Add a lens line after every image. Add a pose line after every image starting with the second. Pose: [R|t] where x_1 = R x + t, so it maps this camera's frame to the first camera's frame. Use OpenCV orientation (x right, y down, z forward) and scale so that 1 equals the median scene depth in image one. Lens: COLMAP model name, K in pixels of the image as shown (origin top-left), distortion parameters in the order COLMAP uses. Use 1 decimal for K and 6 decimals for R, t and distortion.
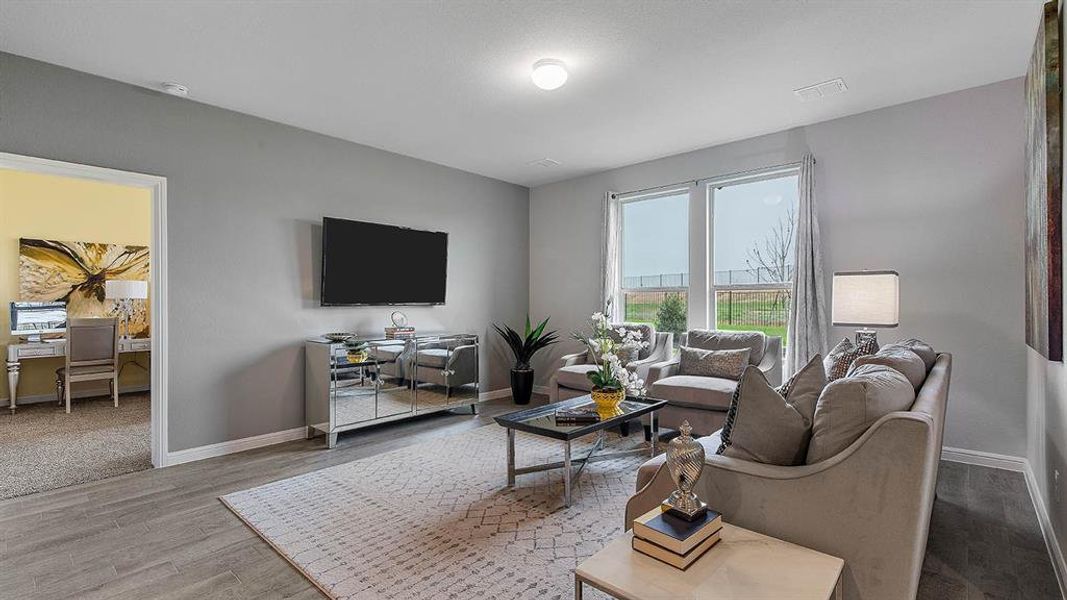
lens RADIAL K [[480.3, 0, 535.7], [0, 480.3, 301.6], [0, 0, 1]] dist [0.007362, -0.000612]
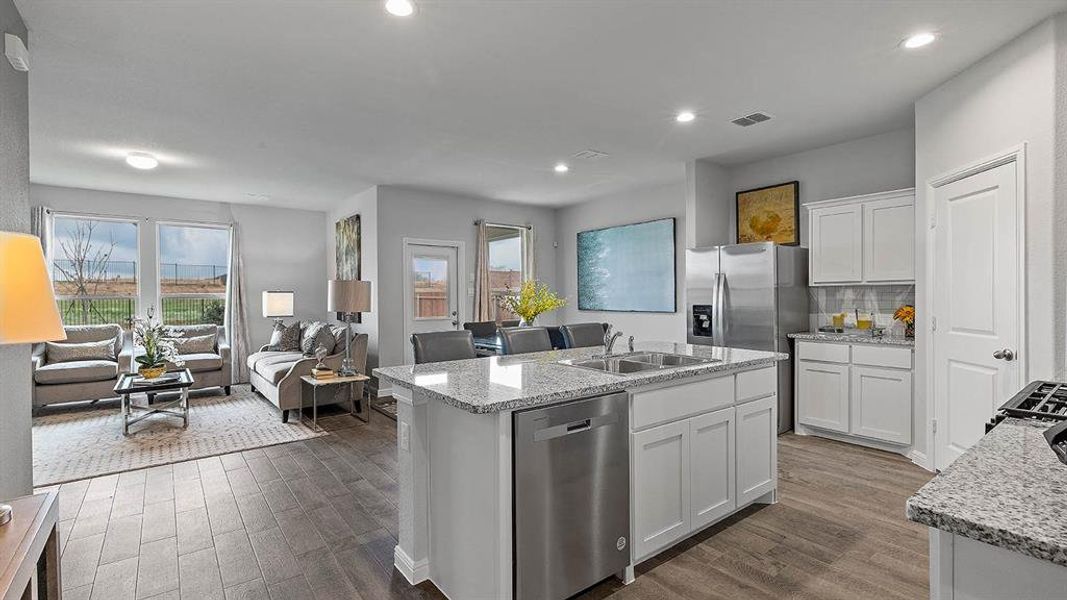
lens RADIAL K [[480.3, 0, 535.7], [0, 480.3, 301.6], [0, 0, 1]] dist [0.007362, -0.000612]
pose [[0.172779, -0.008028, 0.984928, -1.128854], [0.006678, 0.999953, 0.006979, -0.021858], [-0.984938, 0.005372, 0.172825, -0.436019]]
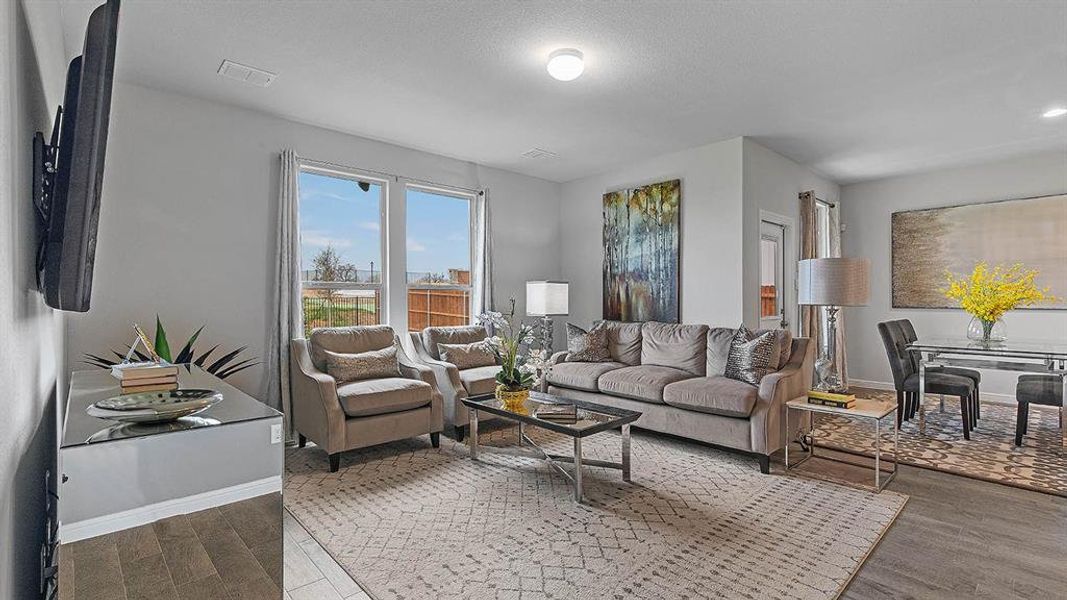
lens RADIAL K [[480.3, 0, 535.7], [0, 480.3, 301.6], [0, 0, 1]] dist [0.007362, -0.000612]
pose [[0.093300, 0.001136, 0.995637, -0.838488], [0.002805, 0.999995, -0.001404, 0.006636], [-0.995634, 0.002923, 0.093296, 0.865984]]
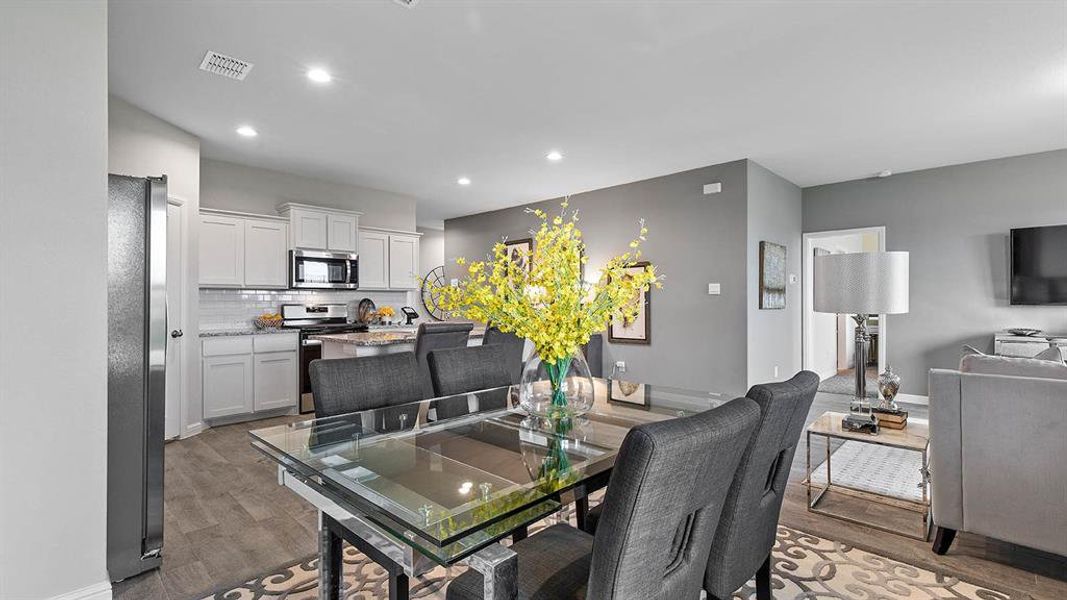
lens RADIAL K [[480.3, 0, 535.7], [0, 480.3, 301.6], [0, 0, 1]] dist [0.007362, -0.000612]
pose [[-0.030350, 0.003787, -0.999532, 0.920352], [0.001017, 0.999992, 0.003758, -0.004586], [0.999539, -0.000903, -0.030354, -0.148811]]
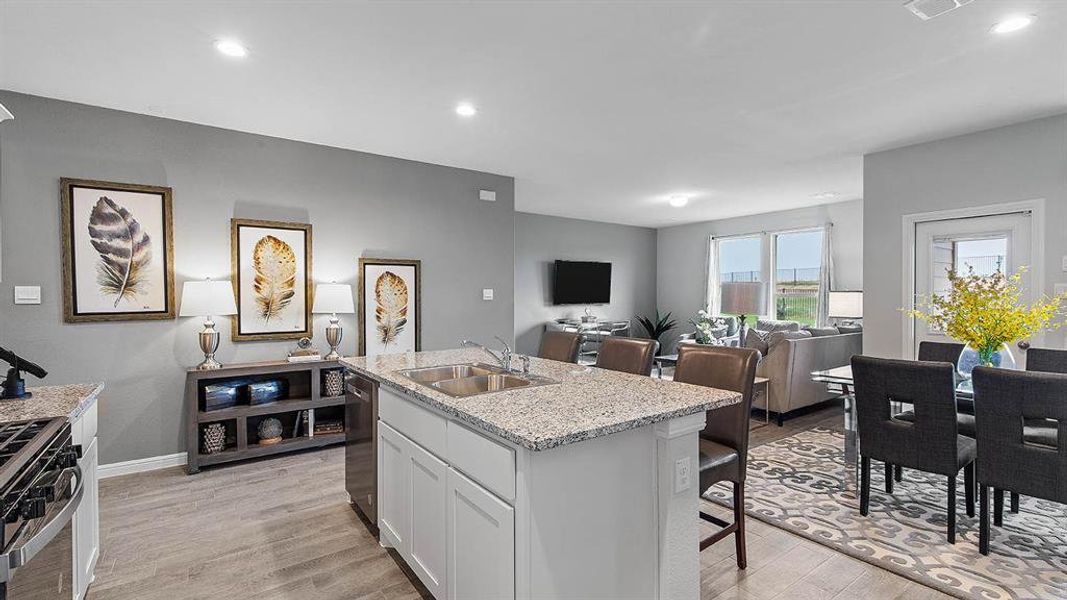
lens RADIAL K [[480.3, 0, 535.7], [0, 480.3, 301.6], [0, 0, 1]] dist [0.007362, -0.000612]
pose [[0.977754, 0.007001, -0.209636, -0.127202], [-0.004372, 0.999906, 0.013002, -0.035755], [0.209707, -0.011796, 0.977693, -1.104088]]
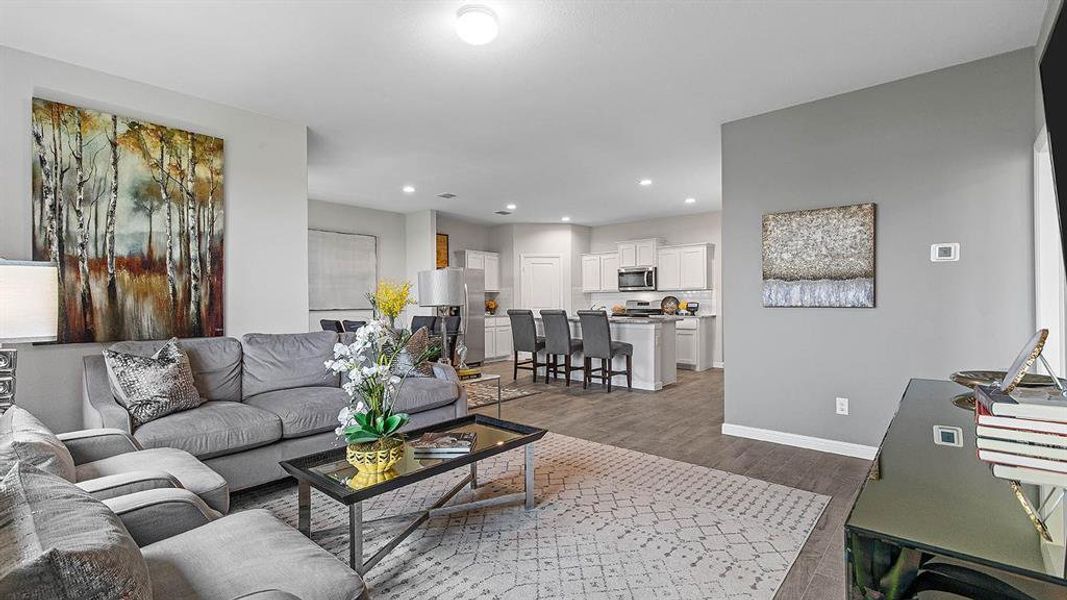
lens RADIAL K [[480.3, 0, 535.7], [0, 480.3, 301.6], [0, 0, 1]] dist [0.007362, -0.000612]
pose [[-0.999733, 0.014146, -0.018297, -0.045511], [0.014106, 0.999898, 0.002318, 0.003398], [0.018328, 0.002059, -0.999830, 1.633369]]
